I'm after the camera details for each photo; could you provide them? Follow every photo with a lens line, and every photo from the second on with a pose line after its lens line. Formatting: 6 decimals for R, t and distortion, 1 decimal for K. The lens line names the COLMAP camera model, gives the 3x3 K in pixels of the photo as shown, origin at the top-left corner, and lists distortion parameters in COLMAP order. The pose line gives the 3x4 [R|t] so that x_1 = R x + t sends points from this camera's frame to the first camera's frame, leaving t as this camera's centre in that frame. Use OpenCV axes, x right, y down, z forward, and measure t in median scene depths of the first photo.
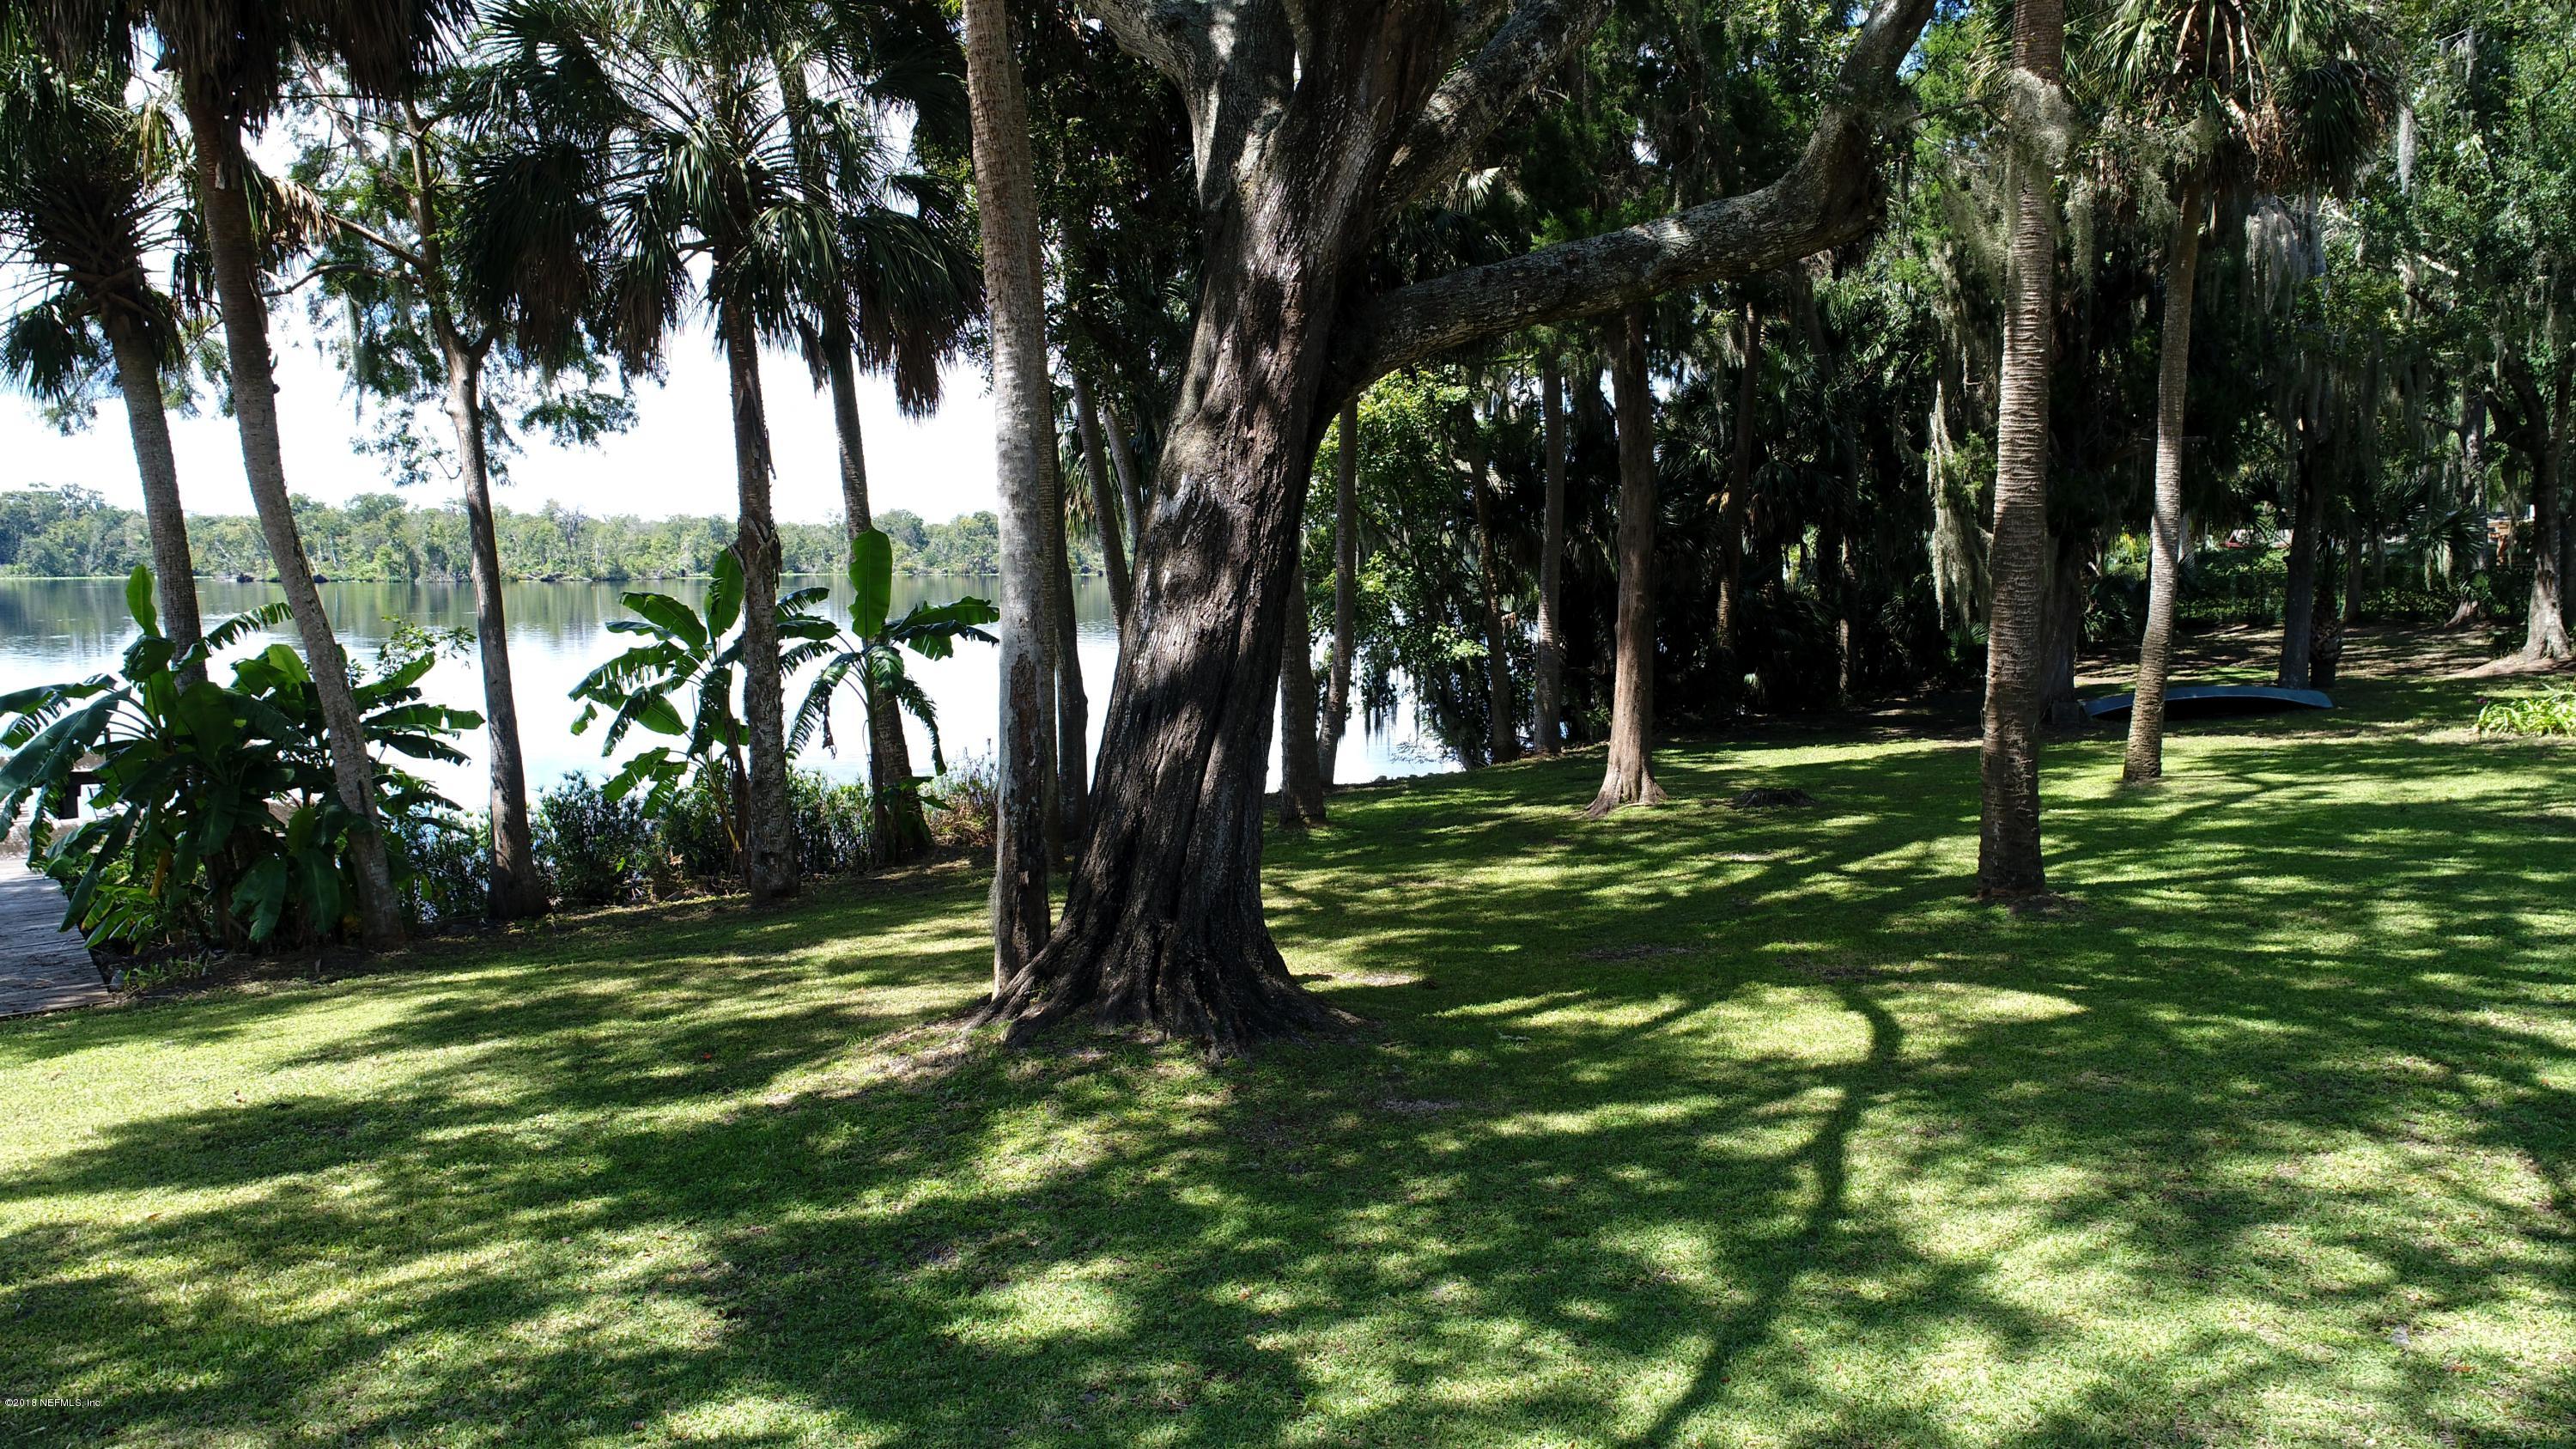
lens RADIAL K [[1733.8, 0, 1288.0], [0, 1733.8, 724.5], [0, 0, 1]] dist [0.003752, -0.000263]
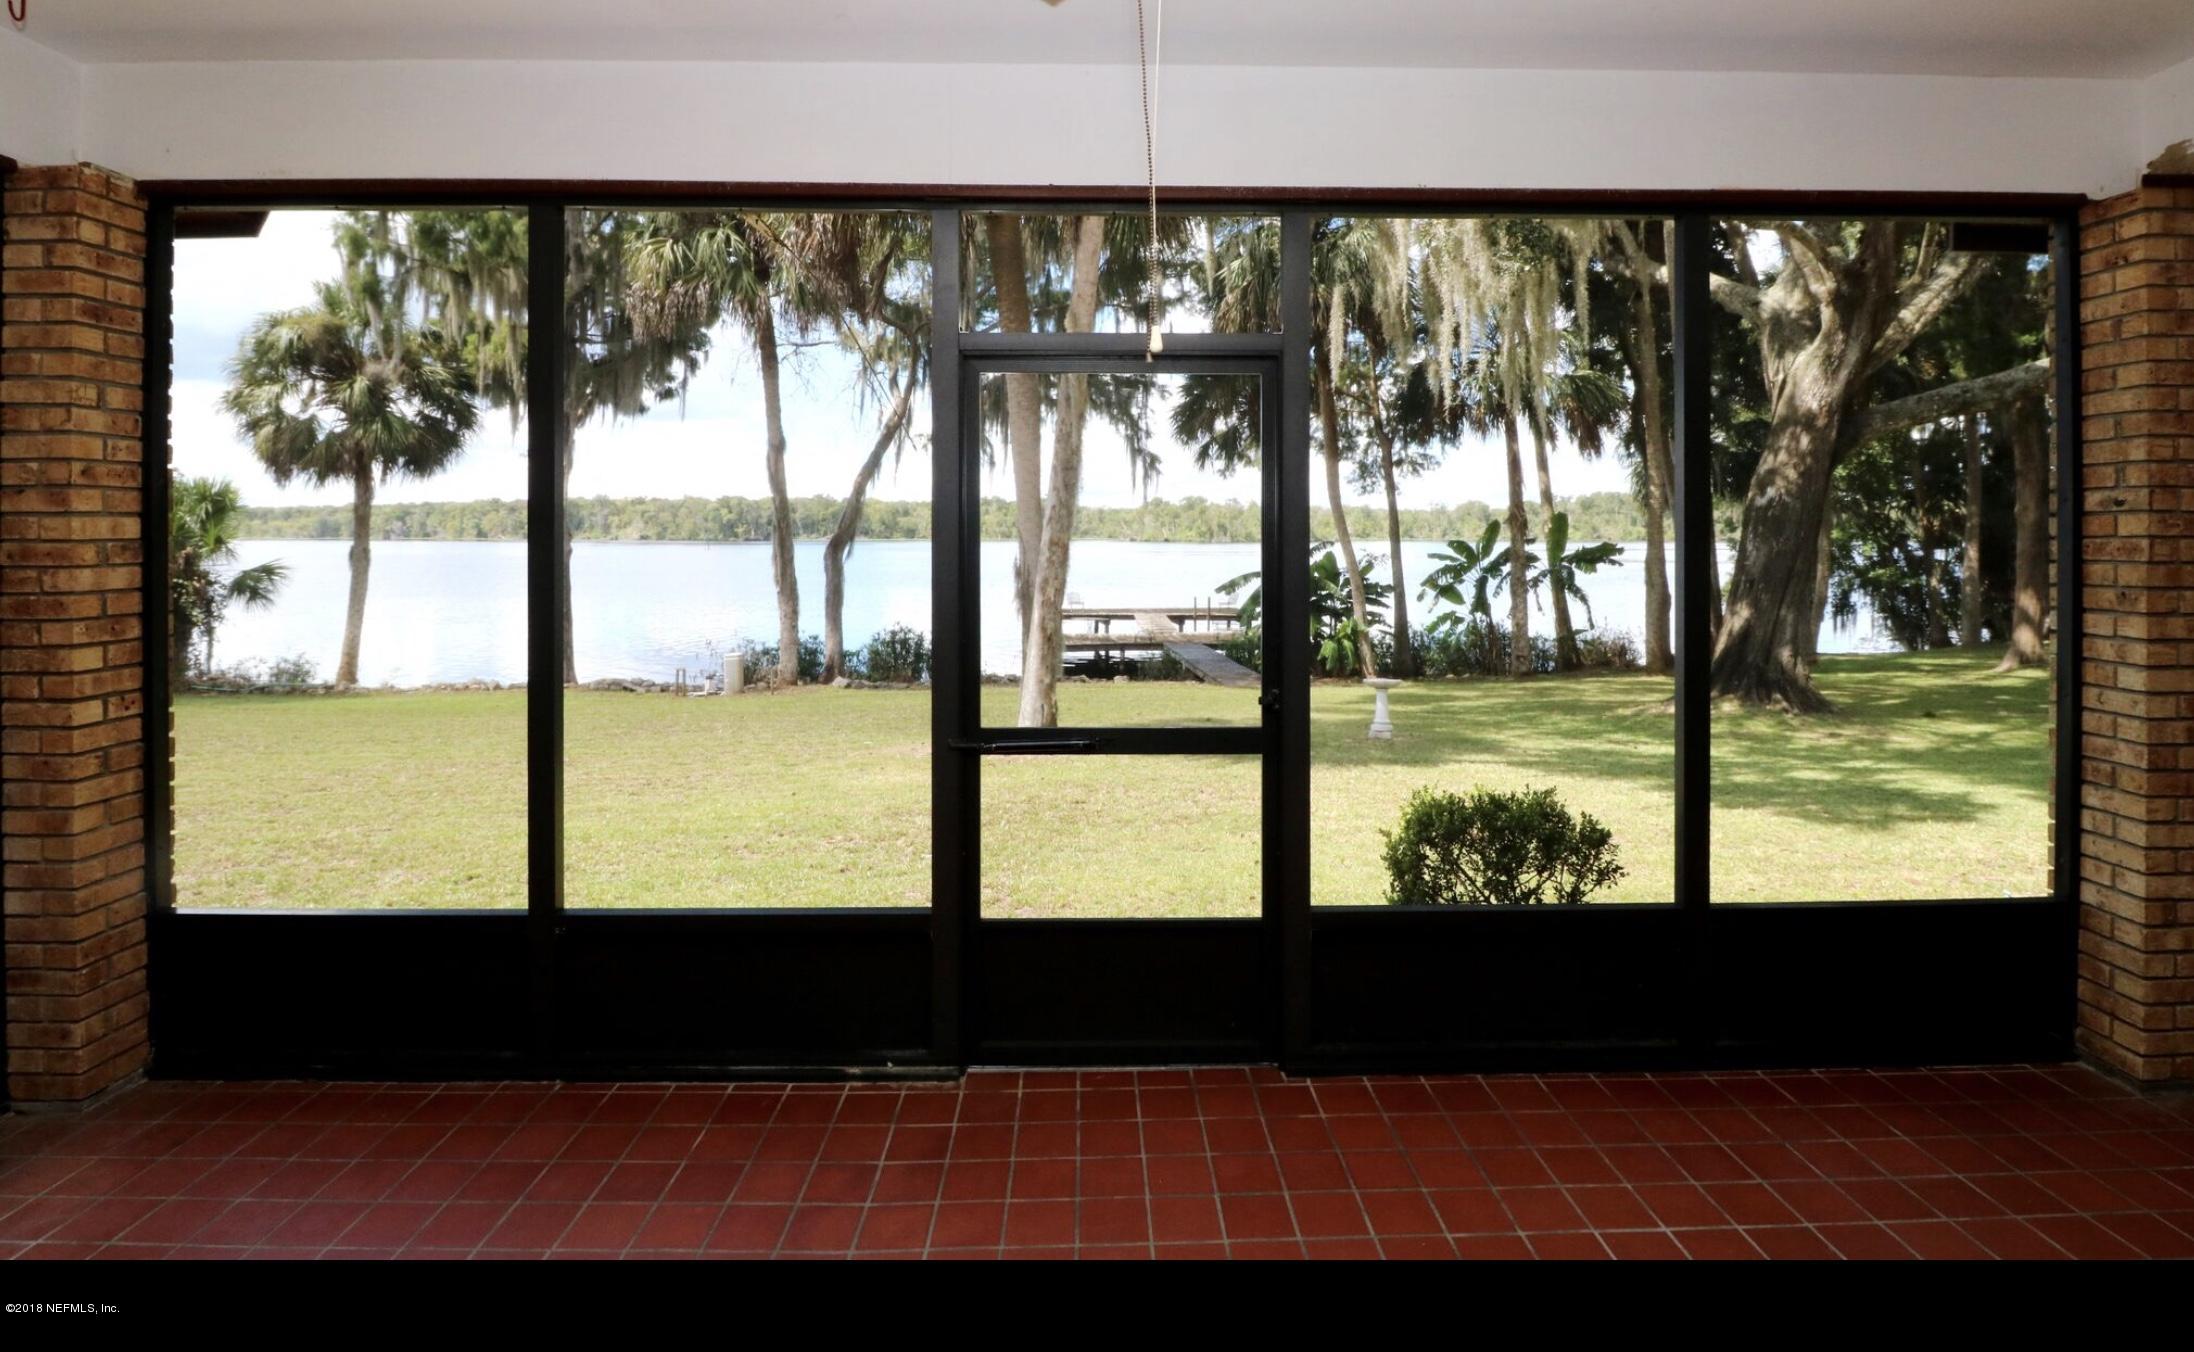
lens RADIAL K [[1027.2, 0, 1112.8], [0, 1027.2, 569.0], [0, 0, 1]] dist [0.002100, -0.012279]
pose [[0.846569, 0.016560, -0.532022, -0.030306], [-0.051323, 0.997398, -0.050620, 0.048692], [0.529799, 0.070158, 0.845216, -0.345095]]
